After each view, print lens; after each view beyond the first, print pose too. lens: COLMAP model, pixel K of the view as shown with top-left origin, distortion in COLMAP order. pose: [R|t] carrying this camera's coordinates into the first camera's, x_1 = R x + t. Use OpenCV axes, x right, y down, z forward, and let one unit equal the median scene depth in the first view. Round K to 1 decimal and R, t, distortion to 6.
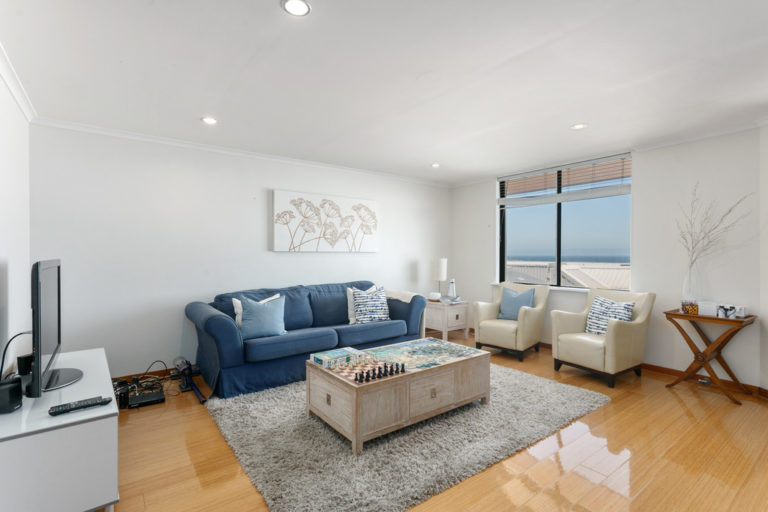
lens RADIAL K [[369.6, 0, 383.1], [0, 369.6, 259.0], [0, 0, 1]] dist [0.005858, 0.000608]
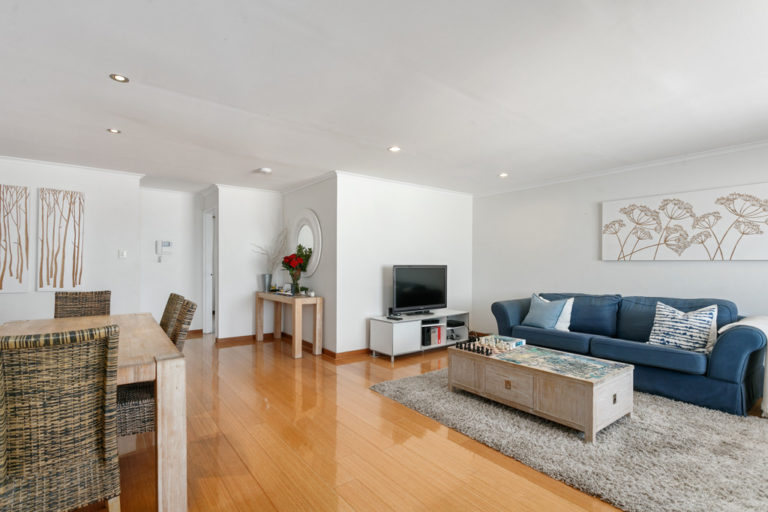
lens RADIAL K [[369.6, 0, 382.9], [0, 369.6, 261.1], [0, 0, 1]] dist [0.005858, 0.000608]
pose [[0.002060, -0.006922, -0.999974, 0.769836], [-0.016781, 0.999835, -0.006955, -0.000590], [0.999857, 0.016795, 0.001943, 0.368517]]
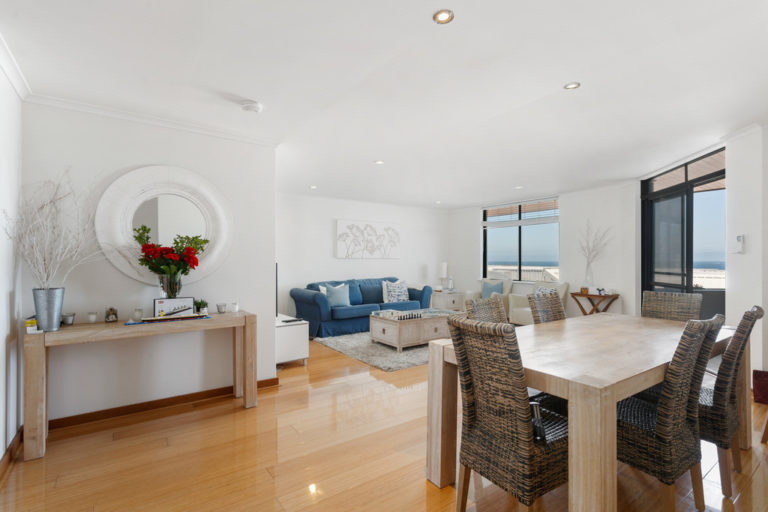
lens RADIAL K [[369.6, 0, 381.4], [0, 369.6, 261.1], [0, 0, 1]] dist [0.005858, 0.000608]
pose [[0.999702, -0.000803, -0.024383, -0.064362], [0.000543, 0.999943, -0.010674, 0.009627], [0.024390, 0.010658, 0.999646, -0.598647]]
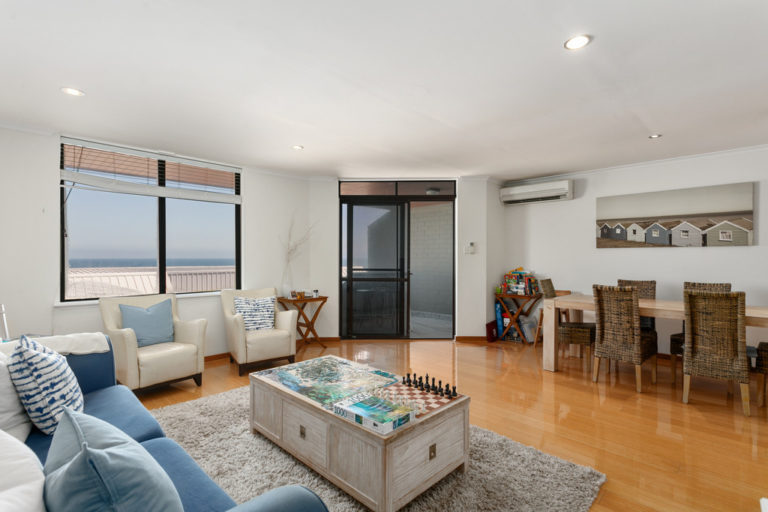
lens RADIAL K [[369.6, 0, 382.5], [0, 369.6, 254.6], [0, 0, 1]] dist [0.005858, 0.000608]
pose [[-0.150111, 0.008259, 0.988635, -0.504823], [0.012421, 0.999902, -0.006468, -0.007250], [-0.988591, 0.011309, -0.150199, 0.700822]]
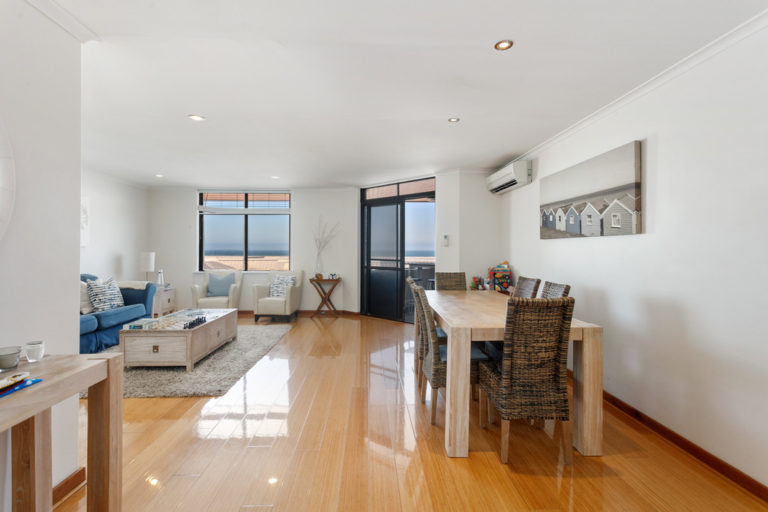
lens RADIAL K [[369.6, 0, 385.9], [0, 369.6, 247.3], [0, 0, 1]] dist [0.005858, 0.000608]
pose [[0.561087, 0.006248, 0.827733, -0.490978], [0.007523, 0.999892, -0.012647, 0.003353], [-0.827722, 0.013323, 0.560980, -0.330805]]
